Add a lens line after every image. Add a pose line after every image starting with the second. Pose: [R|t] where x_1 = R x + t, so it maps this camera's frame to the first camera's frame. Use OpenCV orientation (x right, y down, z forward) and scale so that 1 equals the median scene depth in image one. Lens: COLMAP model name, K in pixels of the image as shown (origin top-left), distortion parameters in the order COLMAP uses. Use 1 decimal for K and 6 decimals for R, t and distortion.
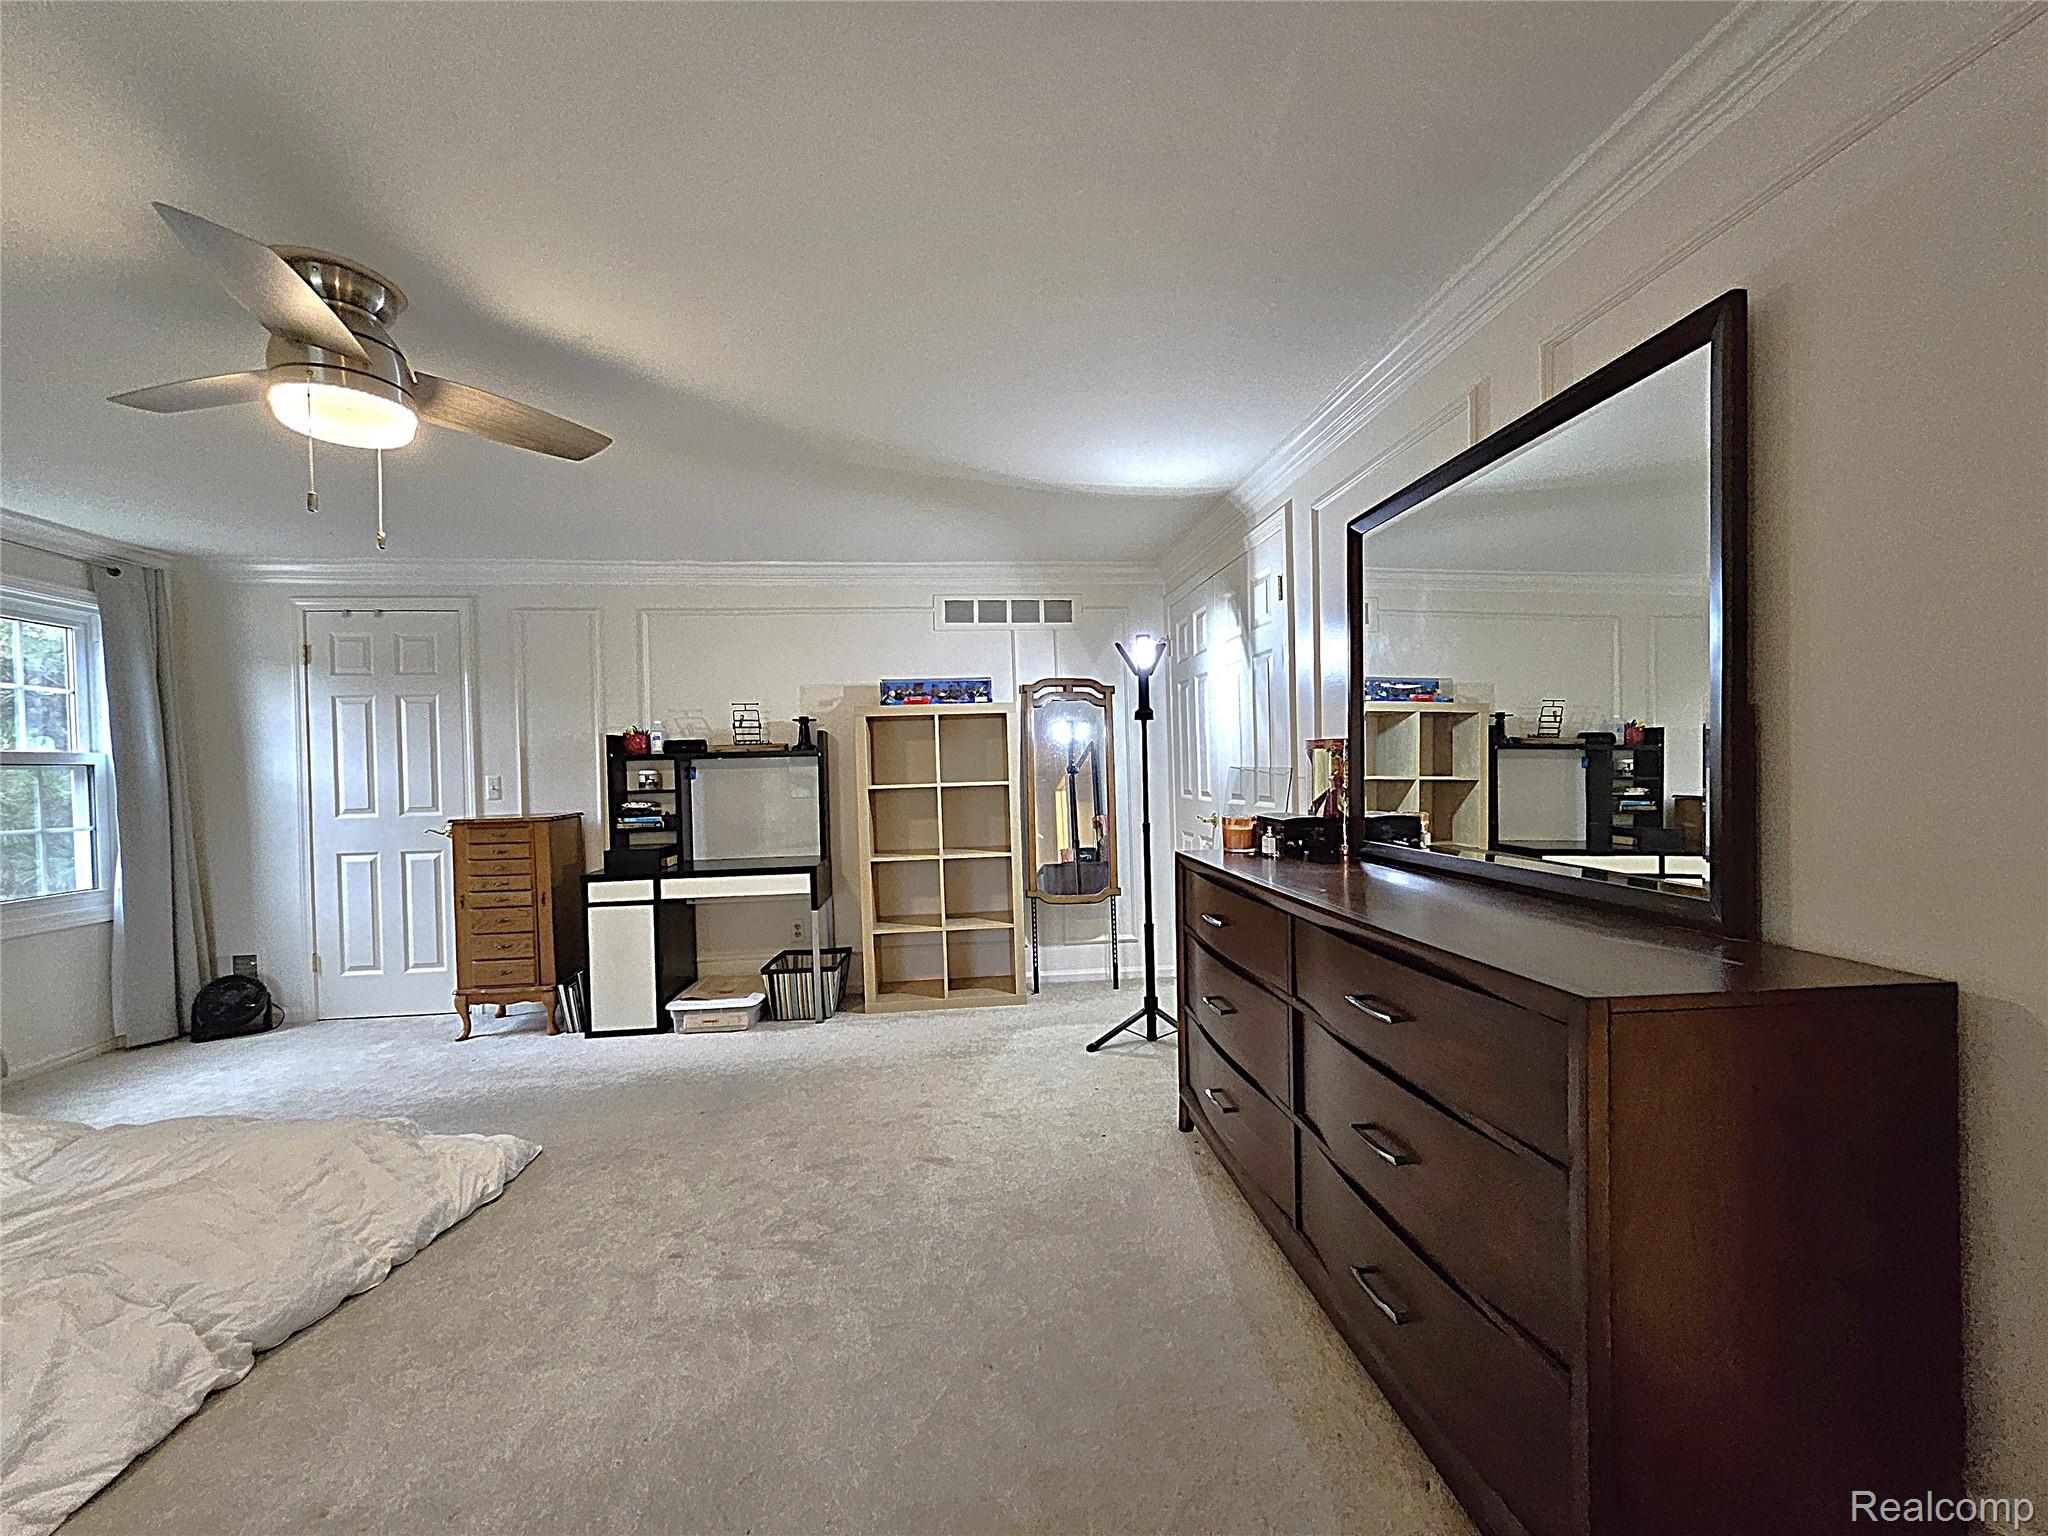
lens RADIAL K [[809.7, 0, 1030.8], [0, 809.7, 773.5], [0, 0, 1]] dist [0.008157, -0.001629]
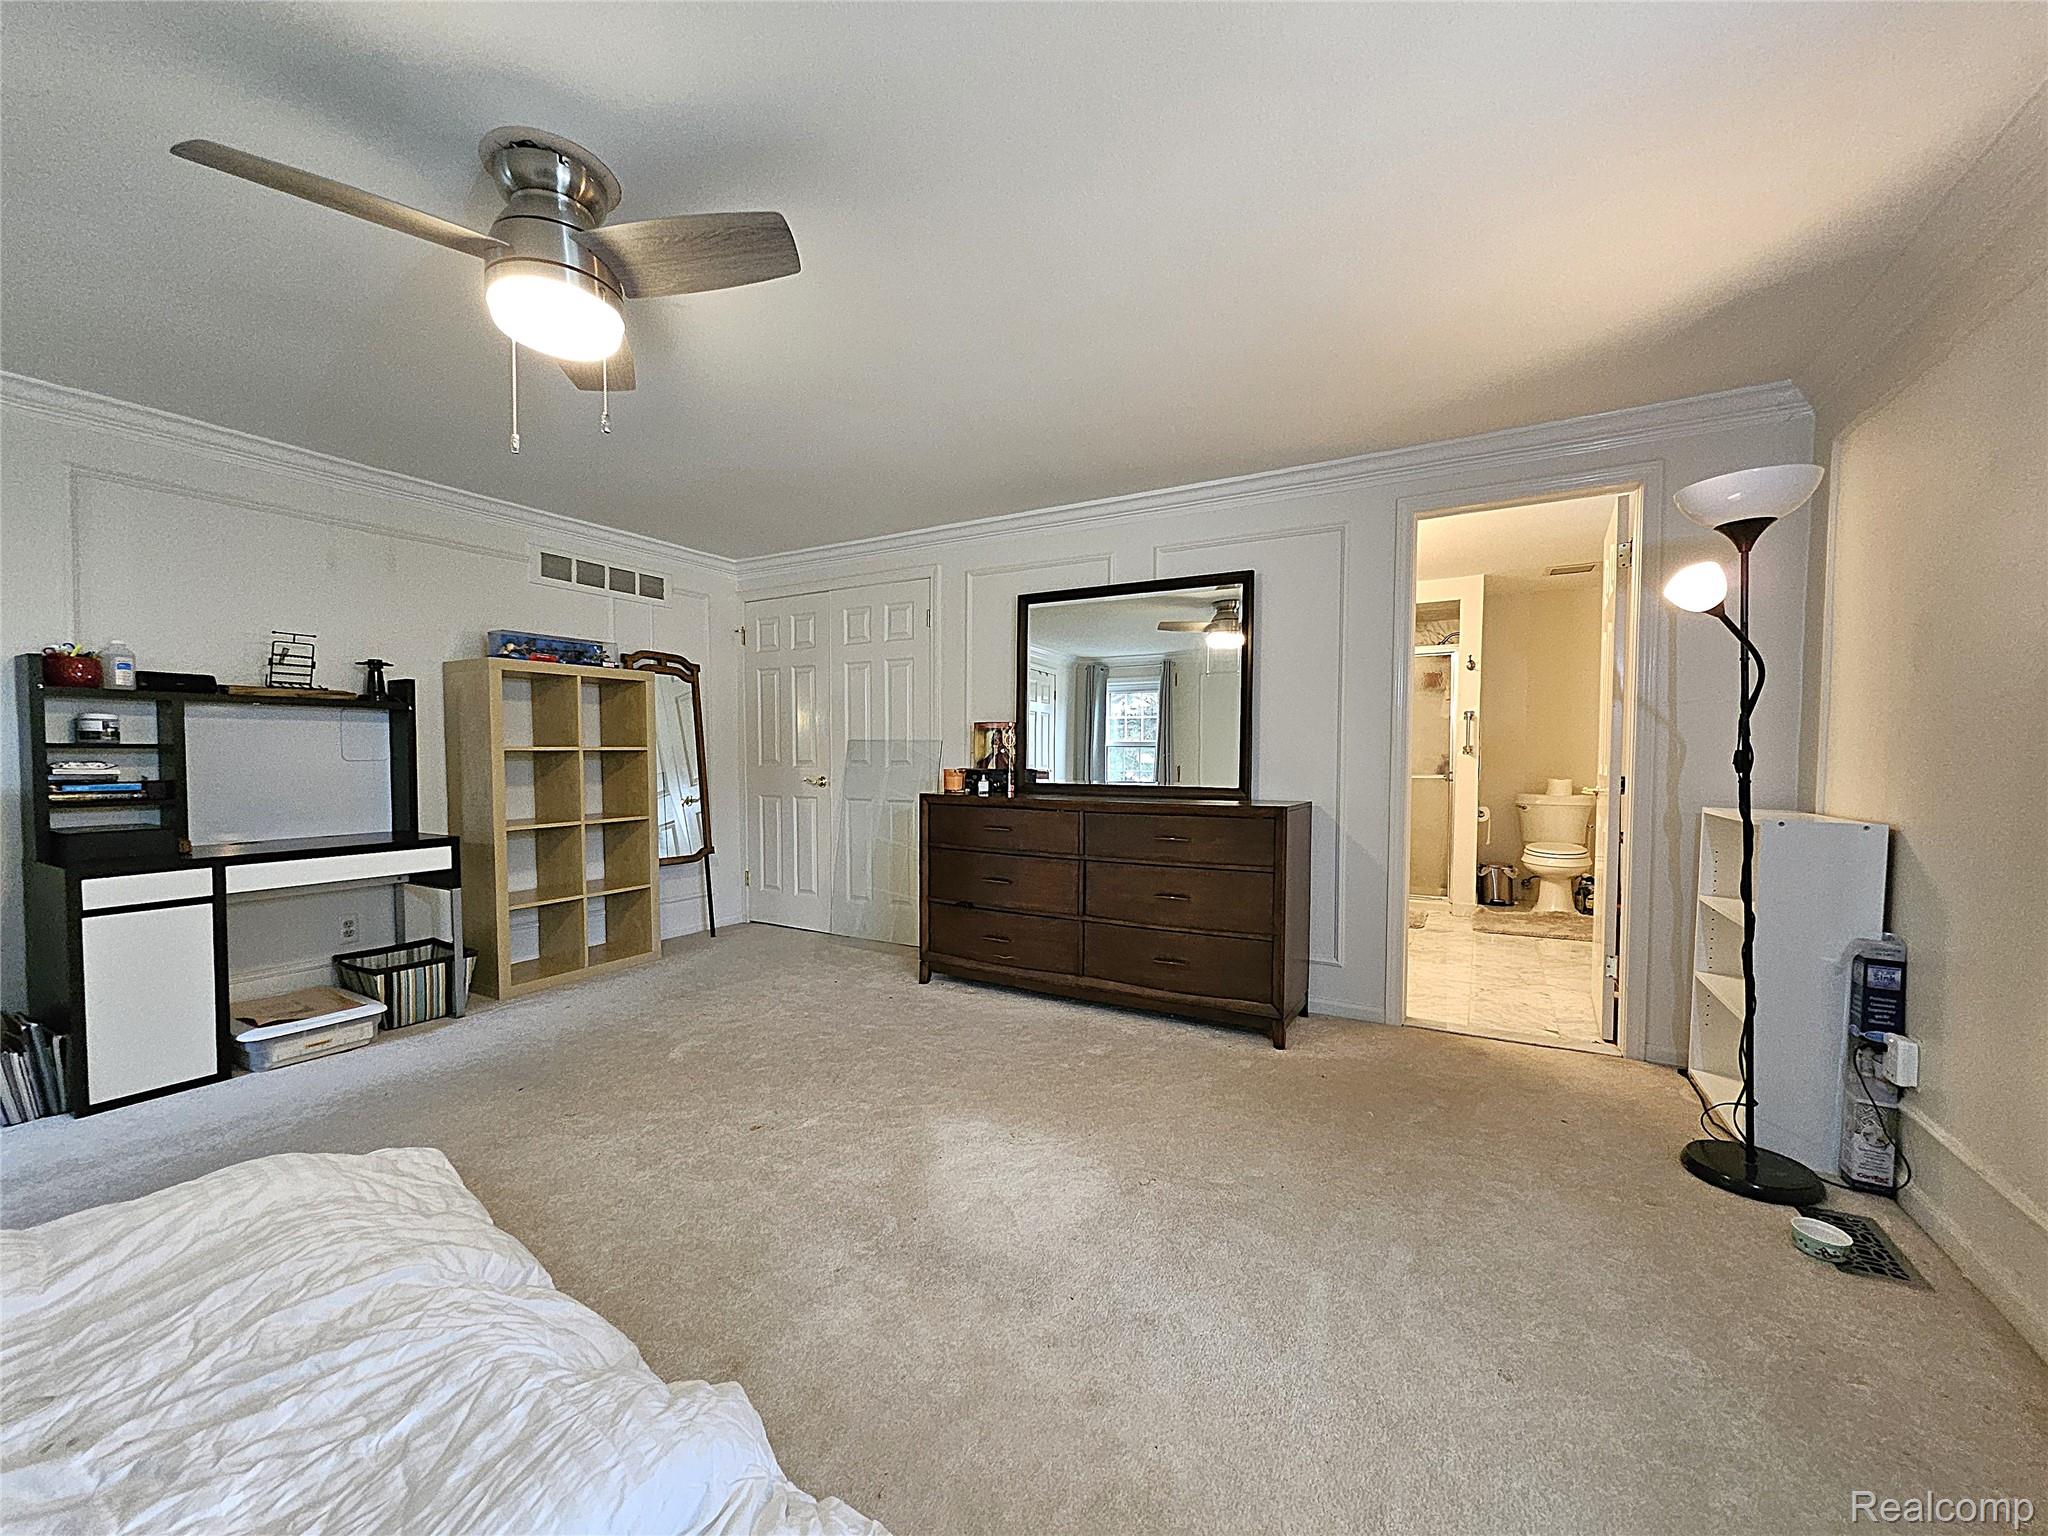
lens RADIAL K [[809.7, 0, 1028.6], [0, 809.7, 782.5], [0, 0, 1]] dist [0.008157, -0.001629]
pose [[0.574802, -0.002314, 0.818289, -0.581026], [-0.009575, 0.999909, 0.009553, 0.038703], [-0.818237, -0.013326, 0.574727, 0.003191]]
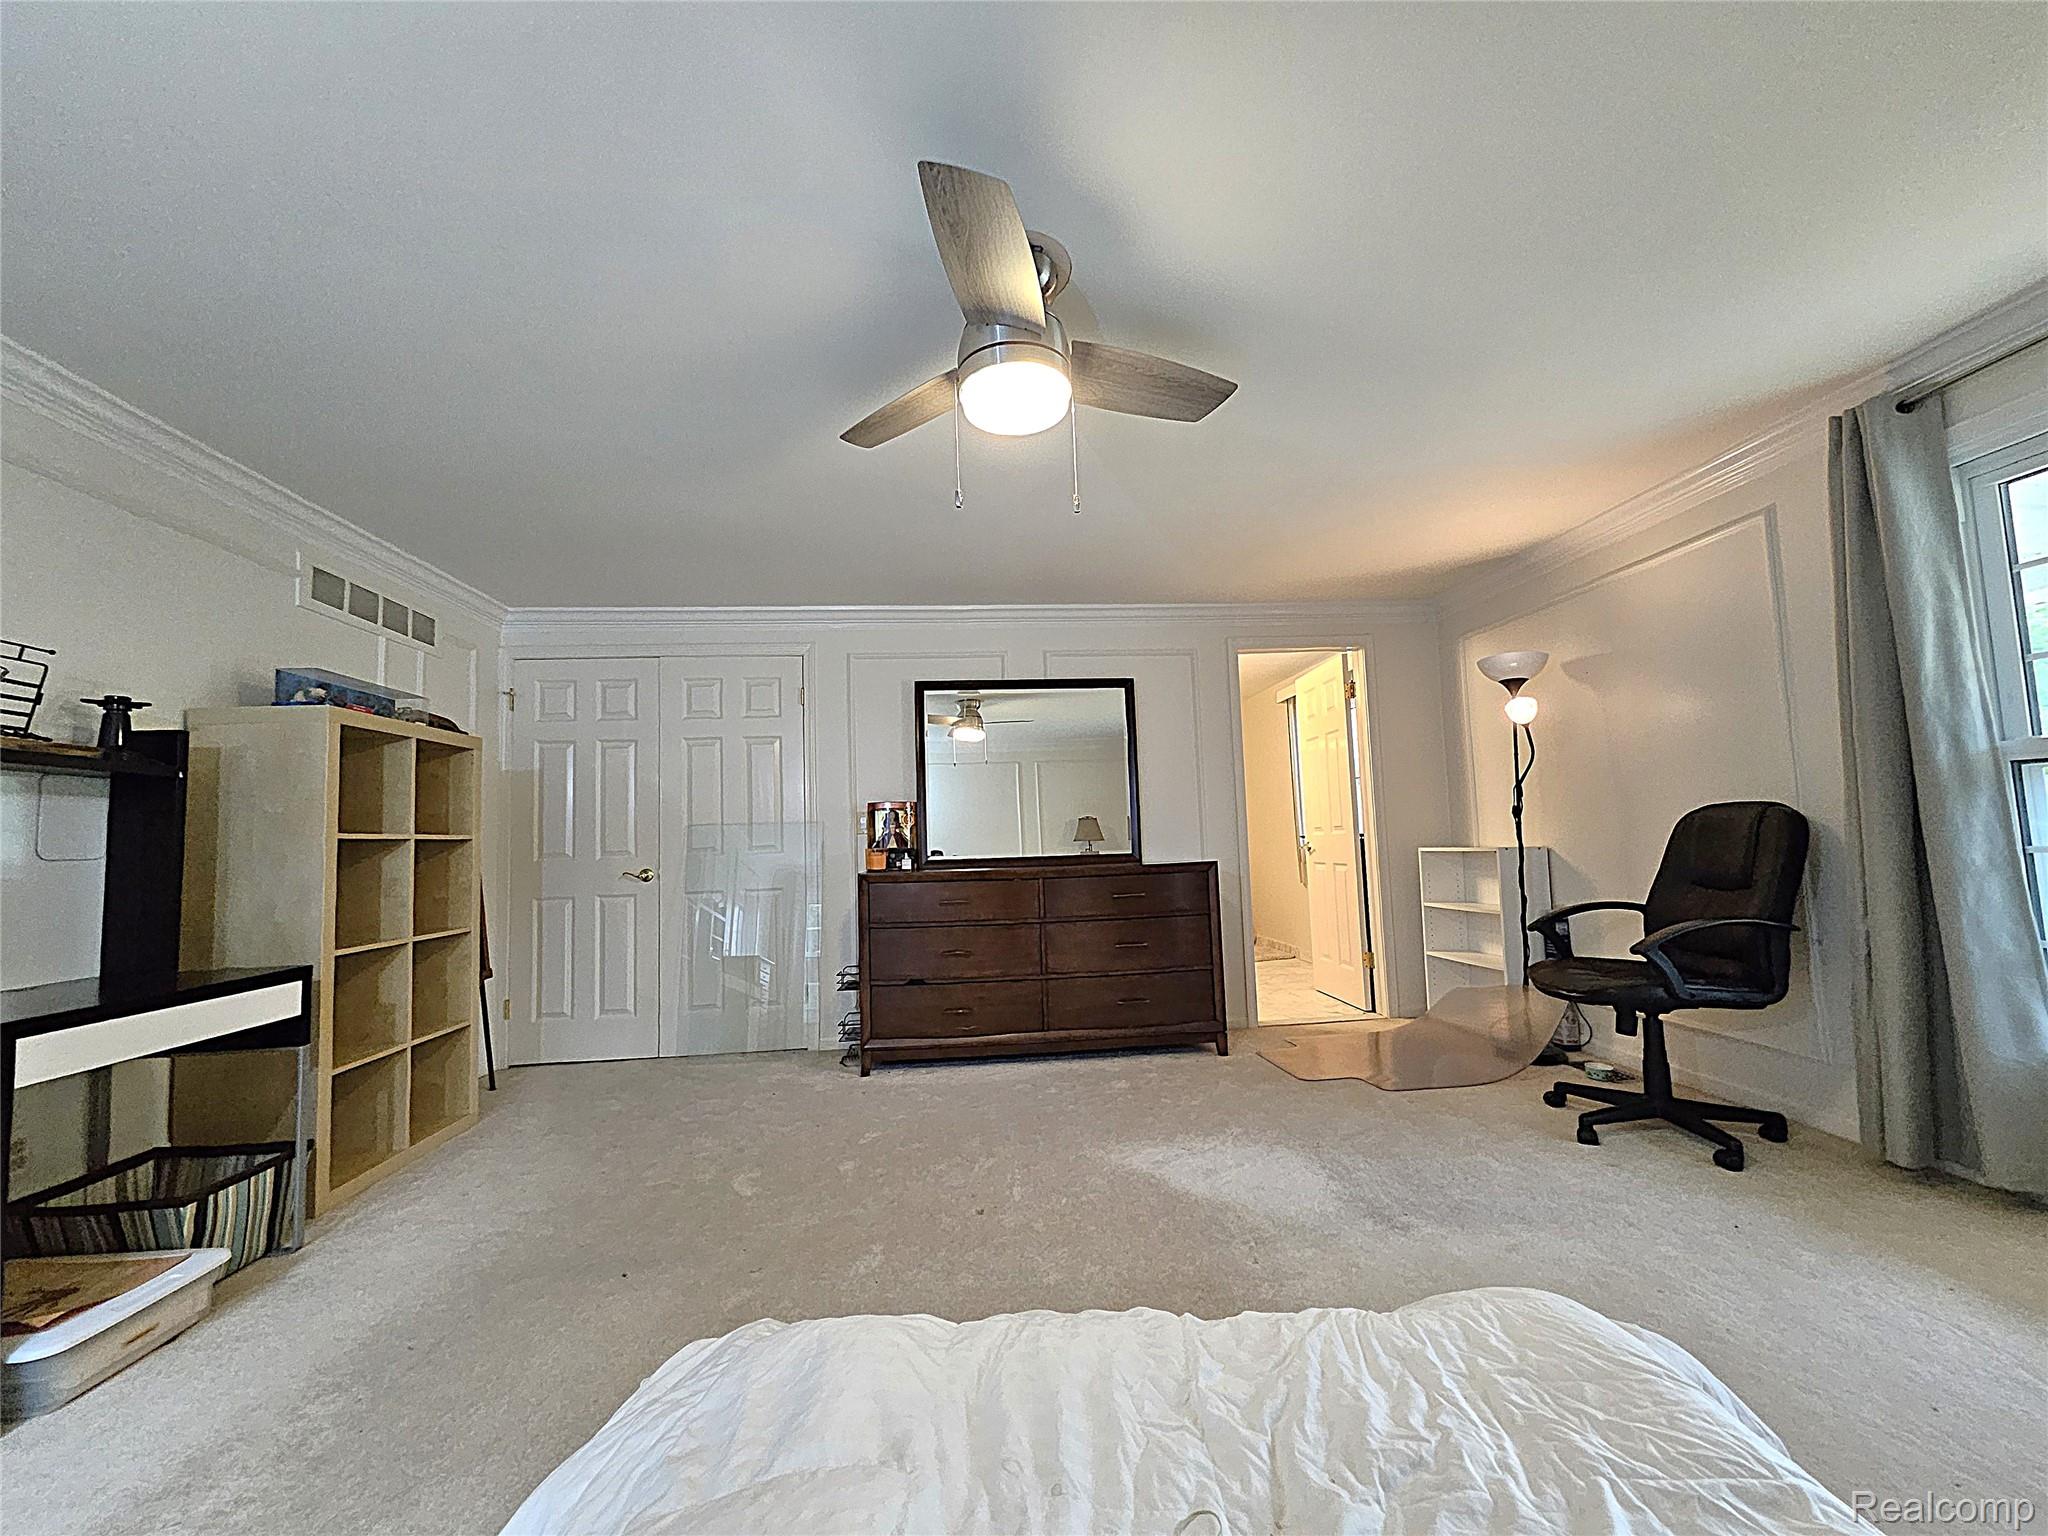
lens RADIAL K [[809.7, 0, 1025.2], [0, 809.7, 779.7], [0, 0, 1]] dist [0.008157, -0.001629]
pose [[0.002283, 0.106229, 0.994339, -0.796522], [0.044440, 0.993348, -0.106225, 0.061598], [-0.999009, 0.044431, -0.002454, 0.449628]]
